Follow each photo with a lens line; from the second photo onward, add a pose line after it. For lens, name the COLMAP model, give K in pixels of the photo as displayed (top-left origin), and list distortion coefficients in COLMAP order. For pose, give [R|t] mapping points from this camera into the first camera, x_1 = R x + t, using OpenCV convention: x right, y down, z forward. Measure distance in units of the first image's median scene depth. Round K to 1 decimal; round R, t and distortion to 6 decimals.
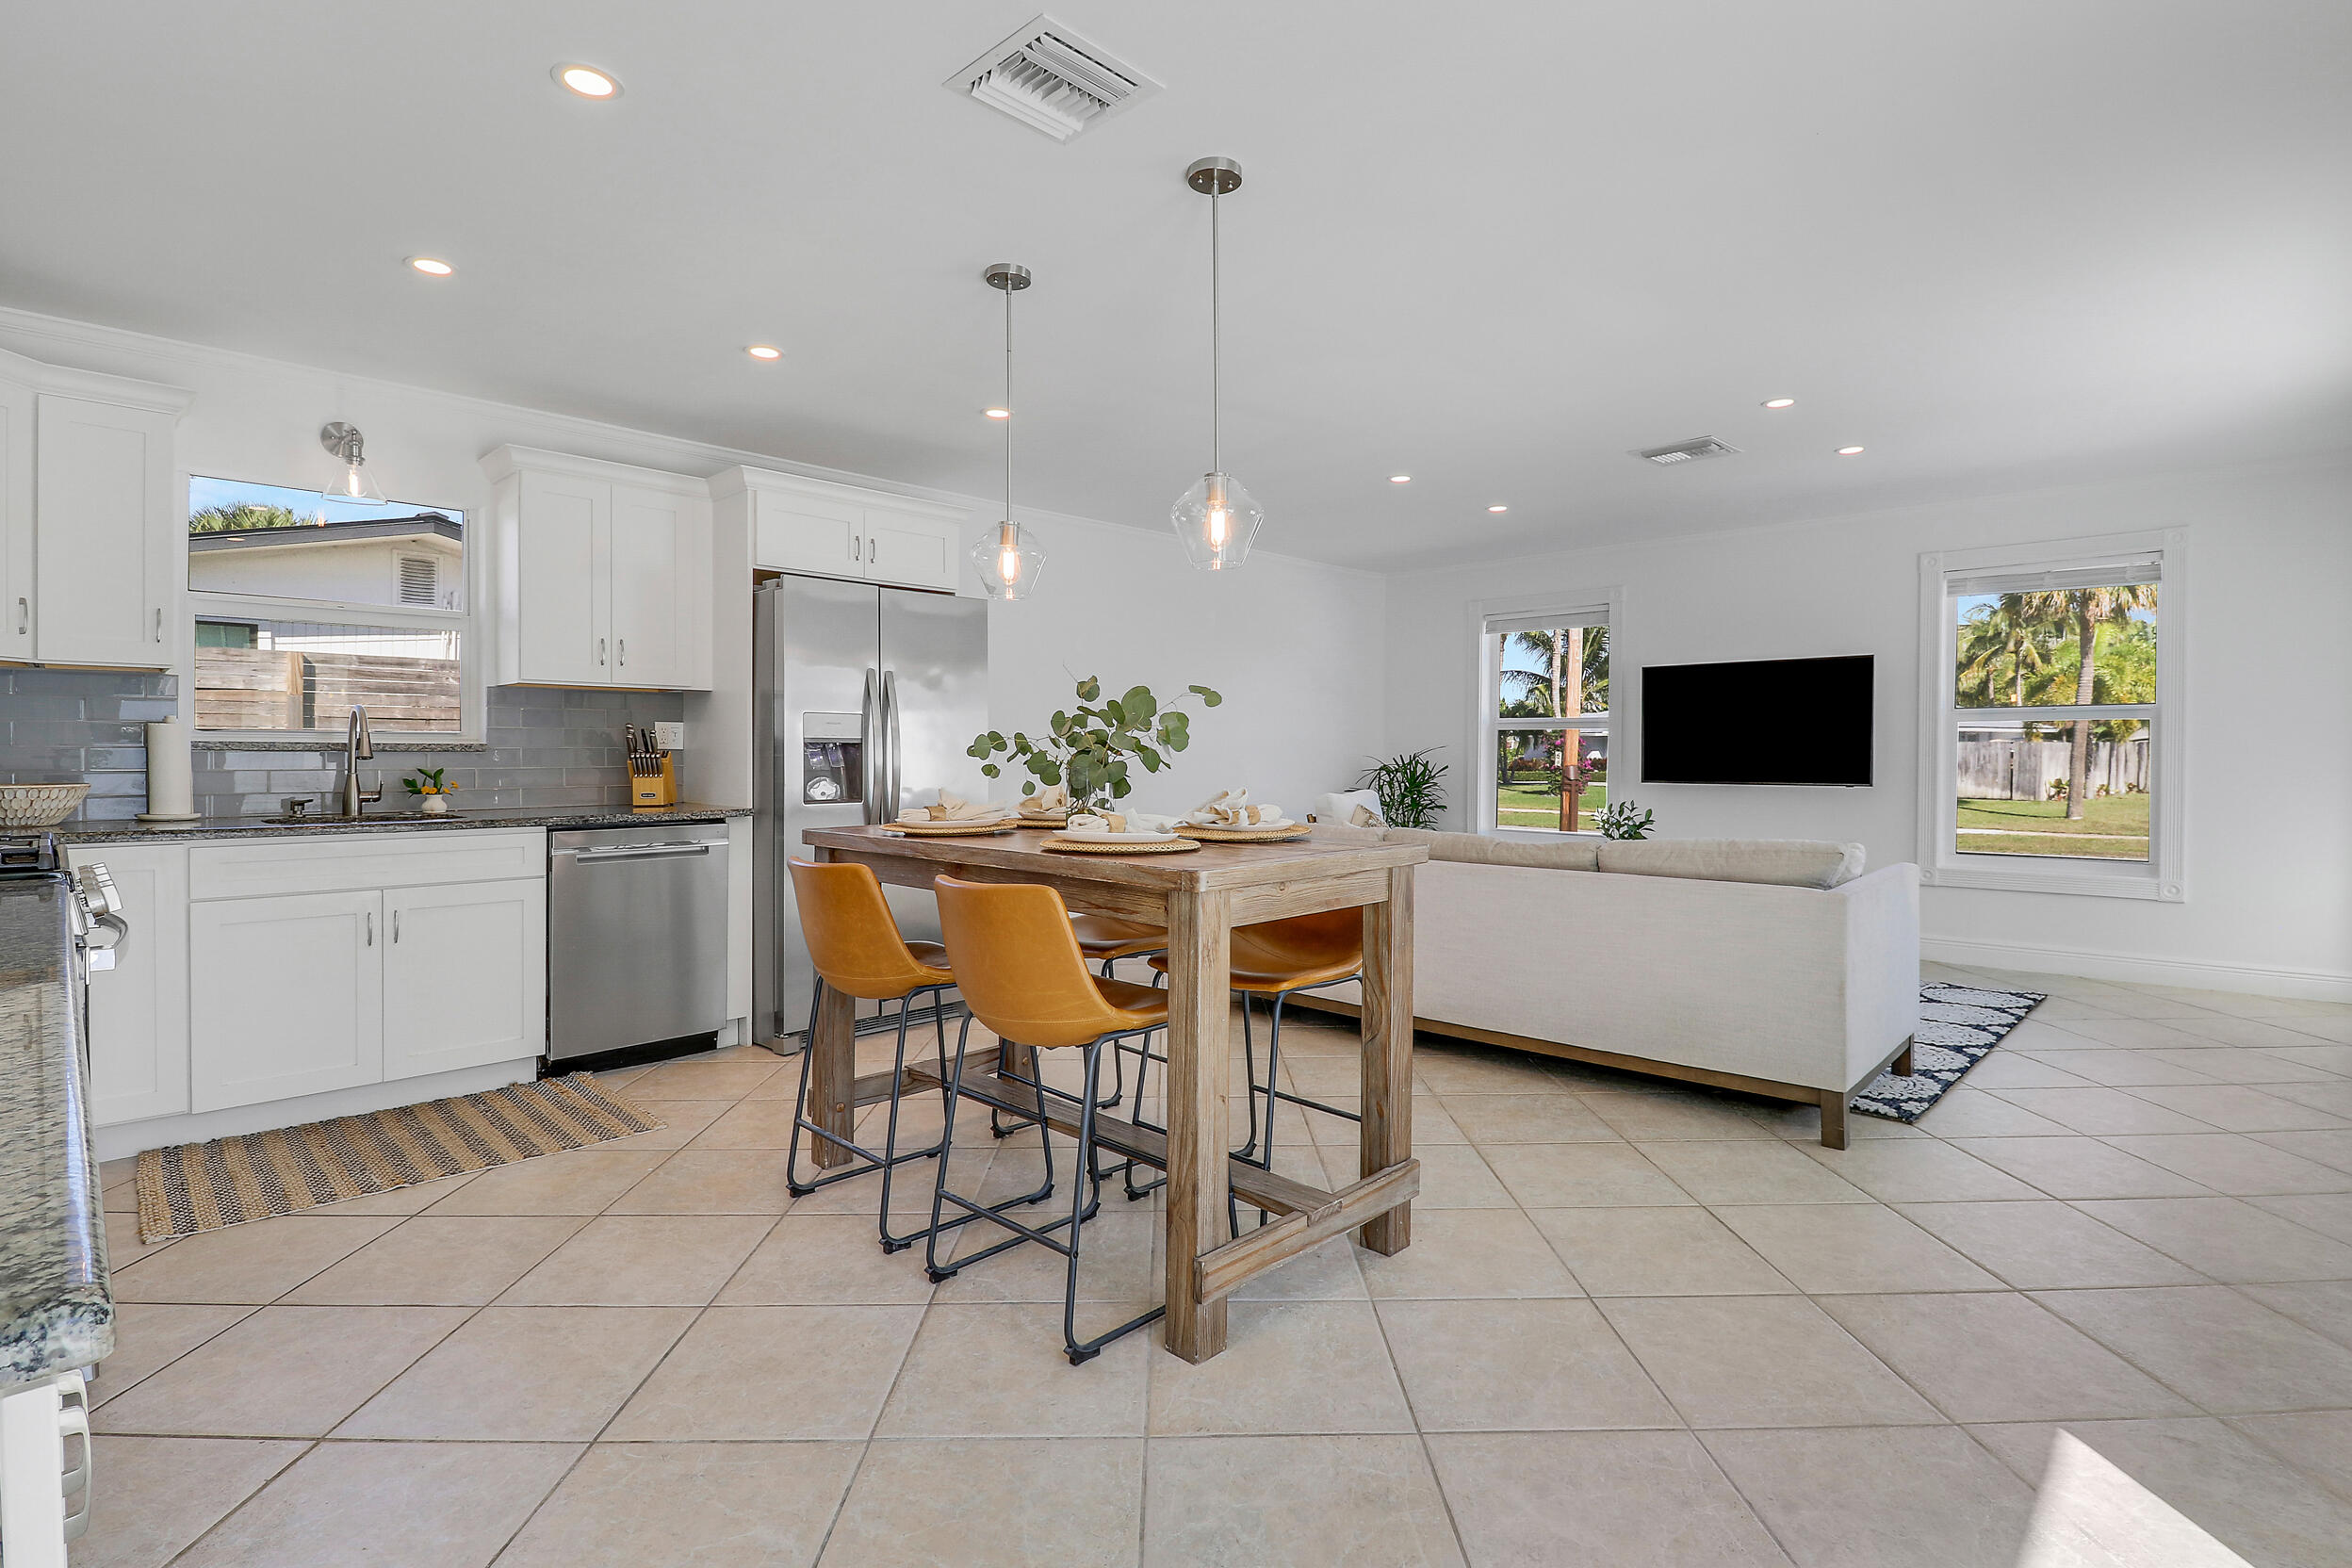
lens RADIAL K [[1094.0, 0, 1217.9], [0, 1094.0, 750.3], [0, 0, 1]] dist [0.016086, -0.000140]
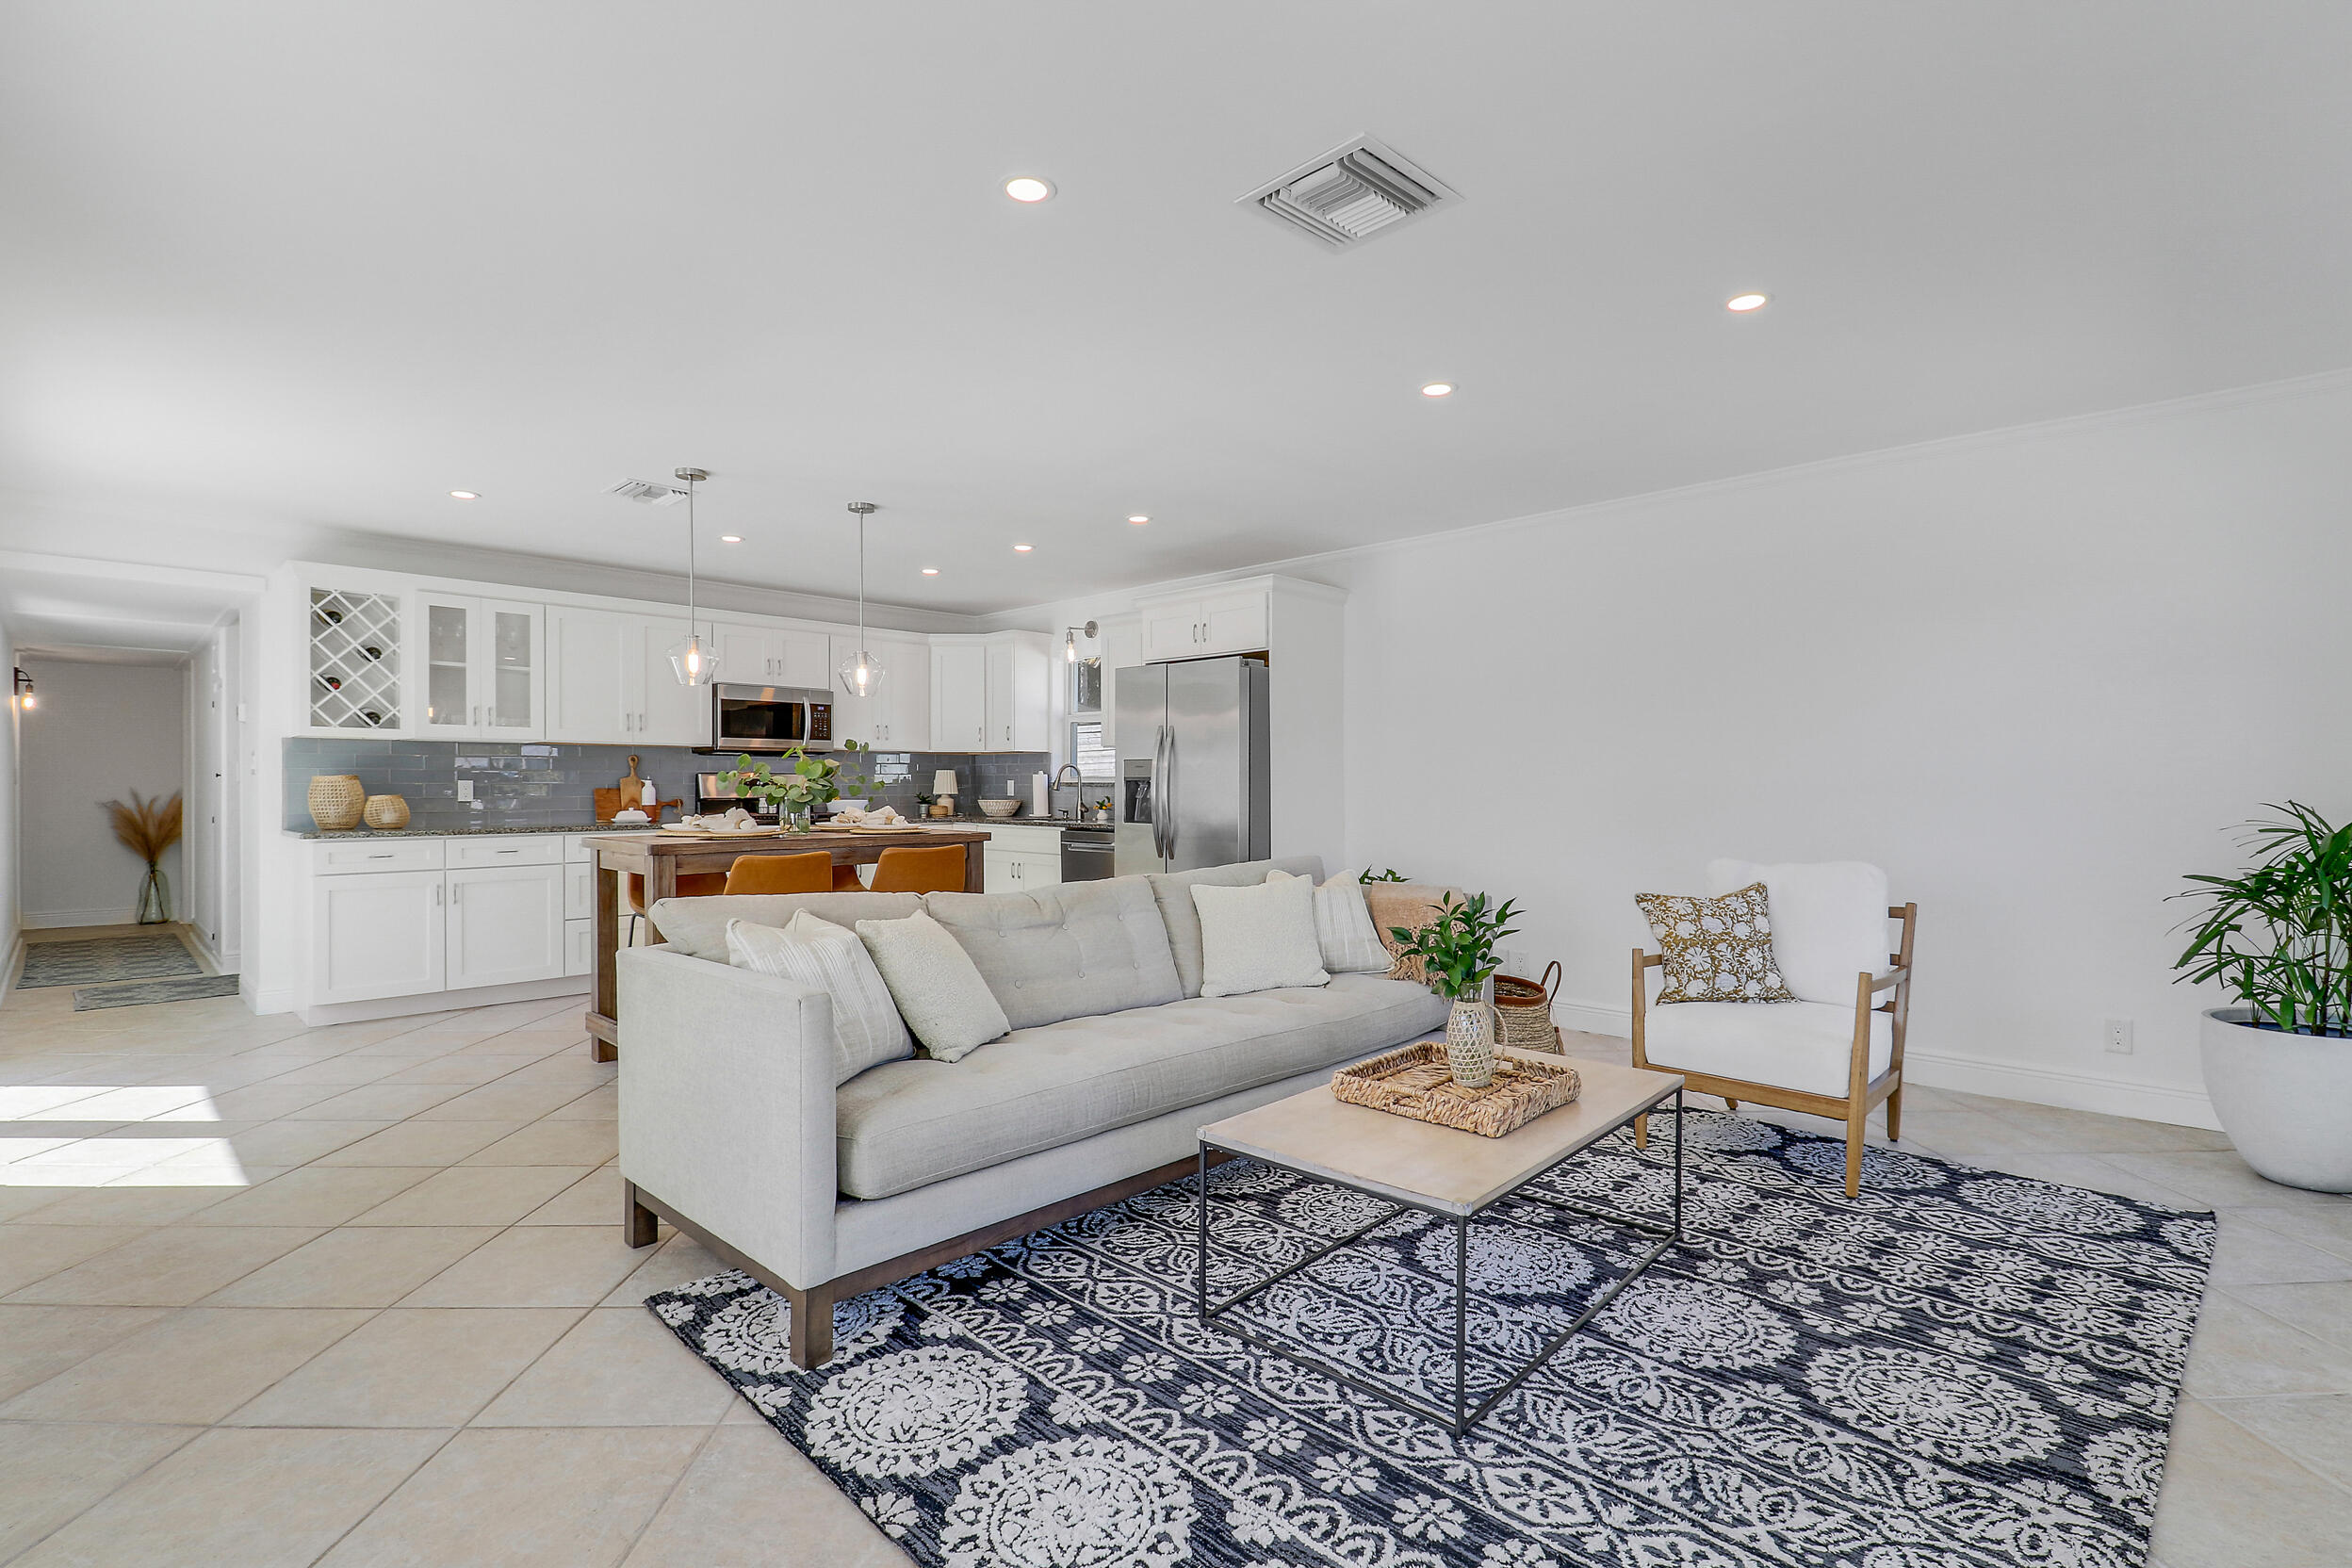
lens RADIAL K [[1115.4, 0, 1184.2], [0, 1115.4, 784.9], [0, 0, 1]] dist [0.002151, -0.013978]
pose [[-0.030701, 0.001570, -0.999527, 1.207694], [-0.001914, 0.999997, 0.001629, -0.007144], [0.999527, 0.001963, -0.030698, 1.244312]]
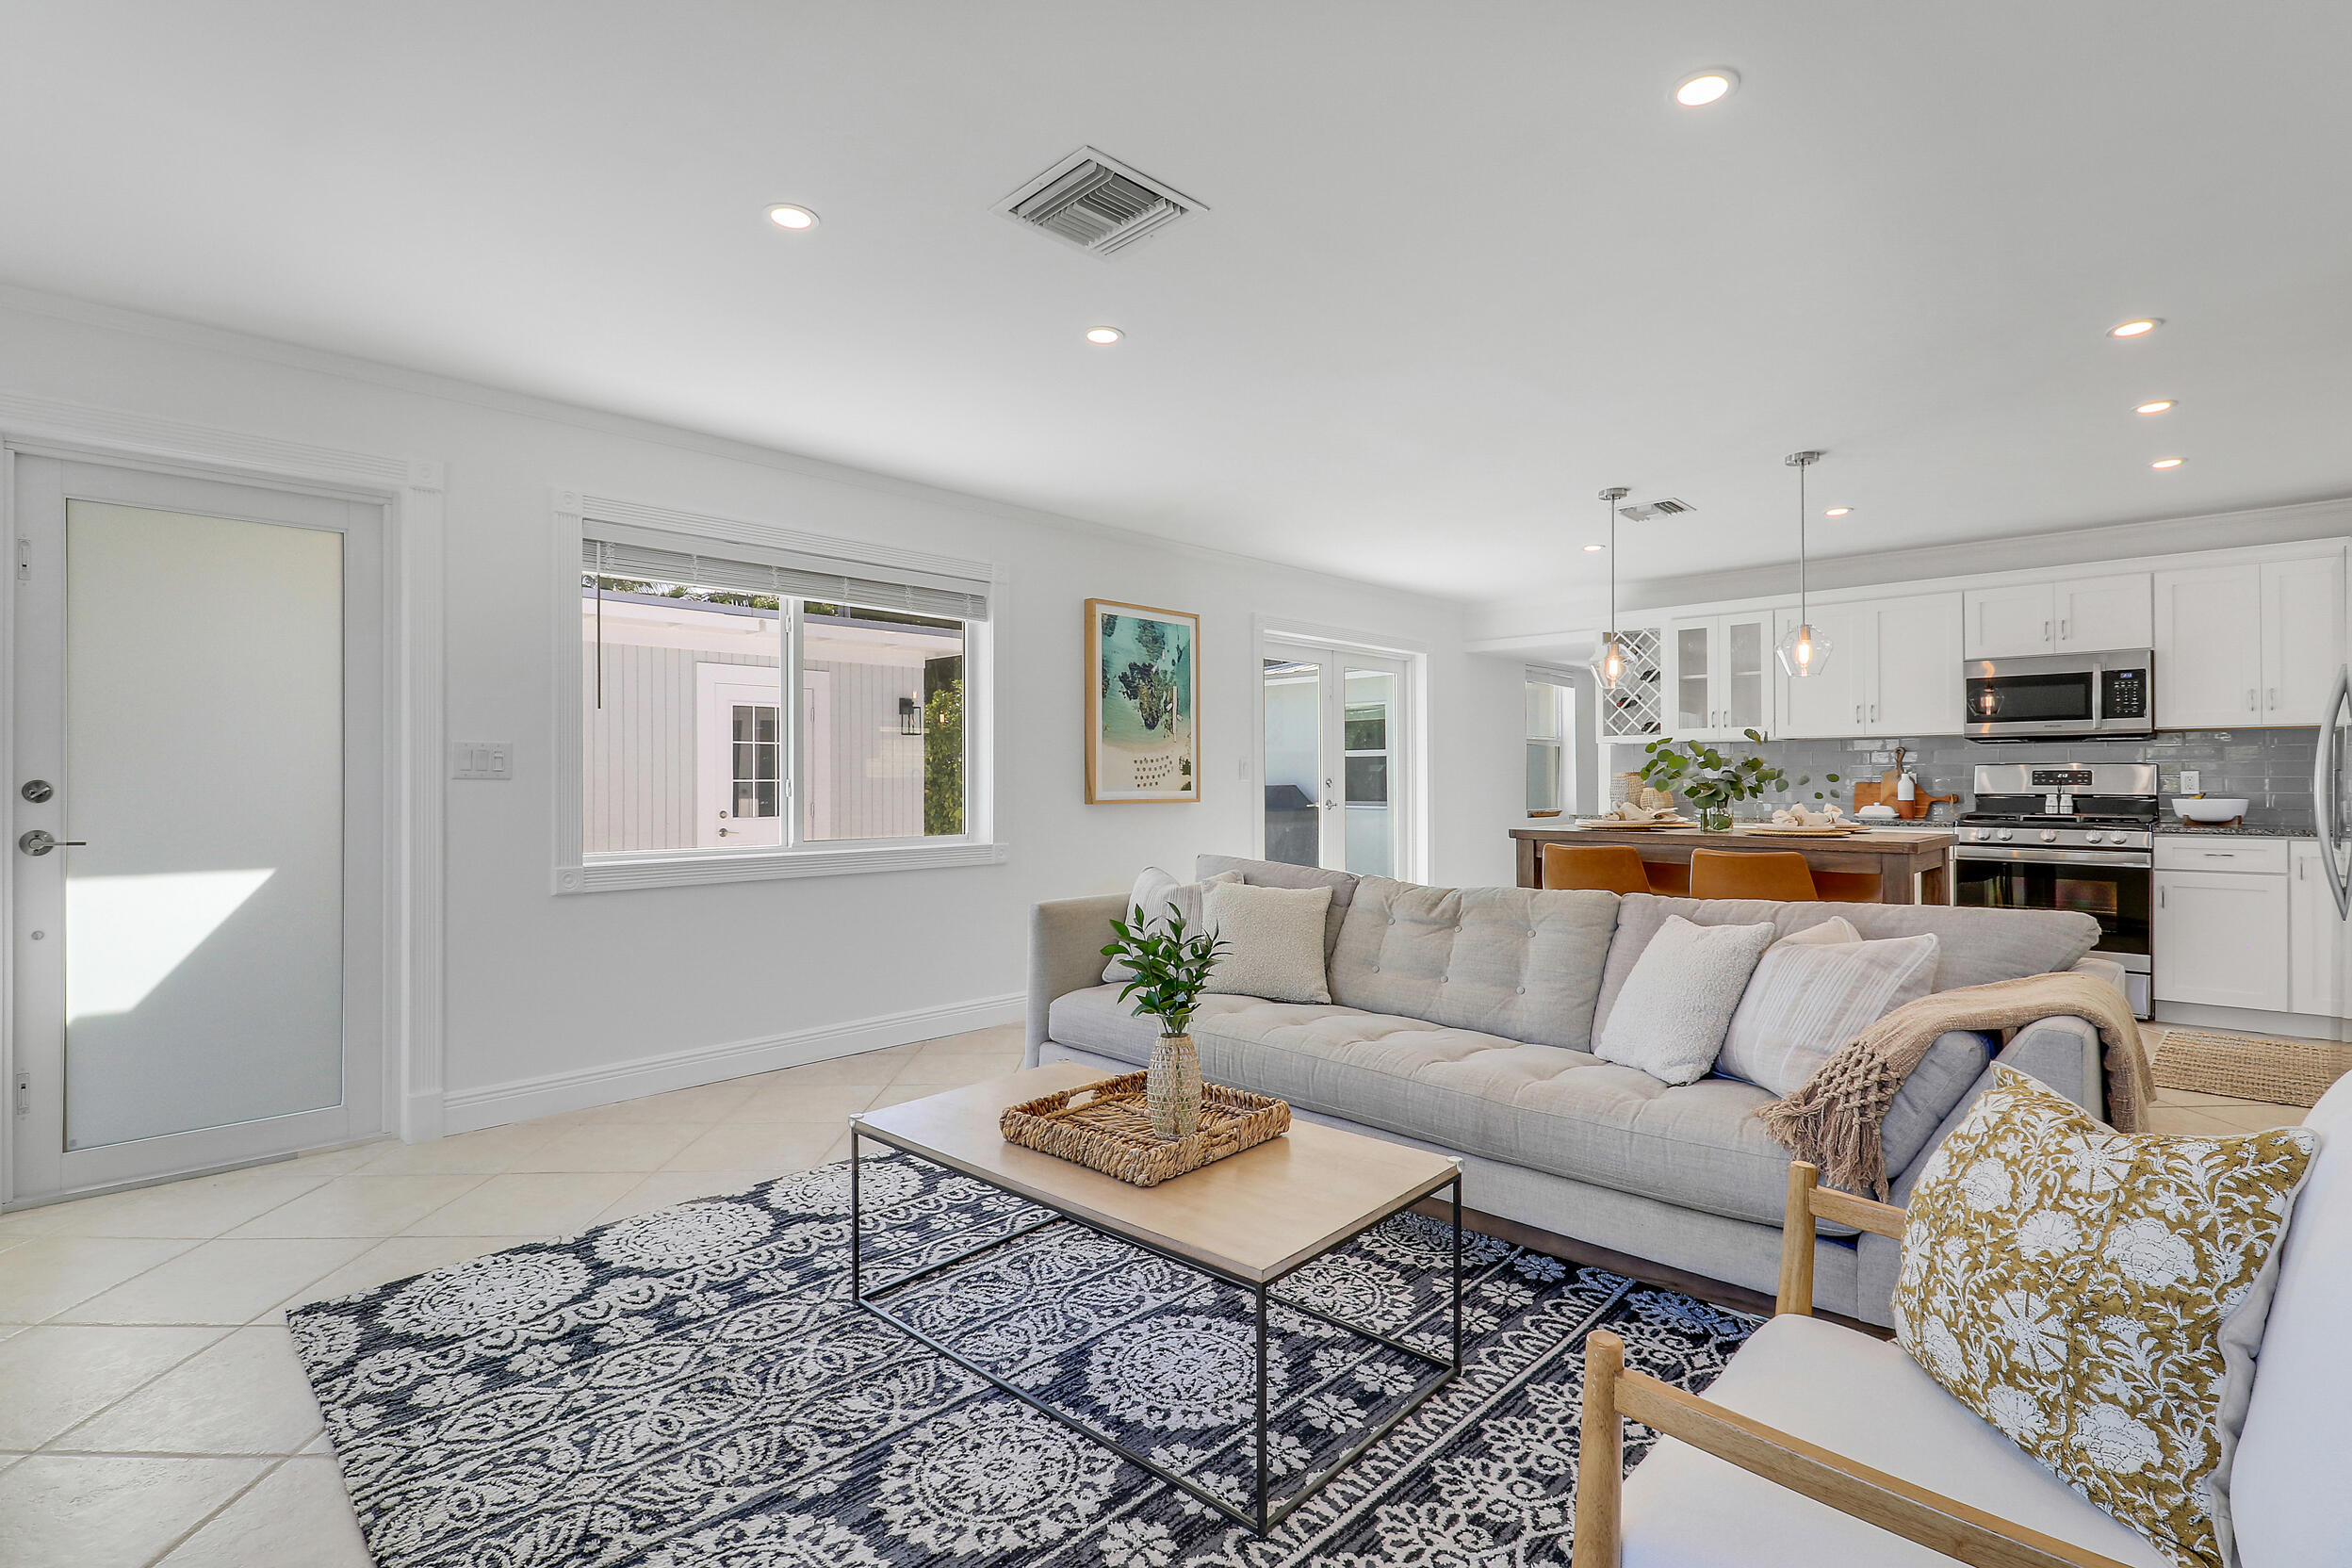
lens RADIAL K [[1083.1, 0, 1183.9], [0, 1083.1, 776.2], [0, 0, 1]] dist [-0.001993, -0.009844]
pose [[-0.999642, 0.003423, 0.026539, 0.484246], [0.003382, 0.999993, -0.001571, -0.007635], [-0.026544, -0.001481, -0.999647, 1.973544]]
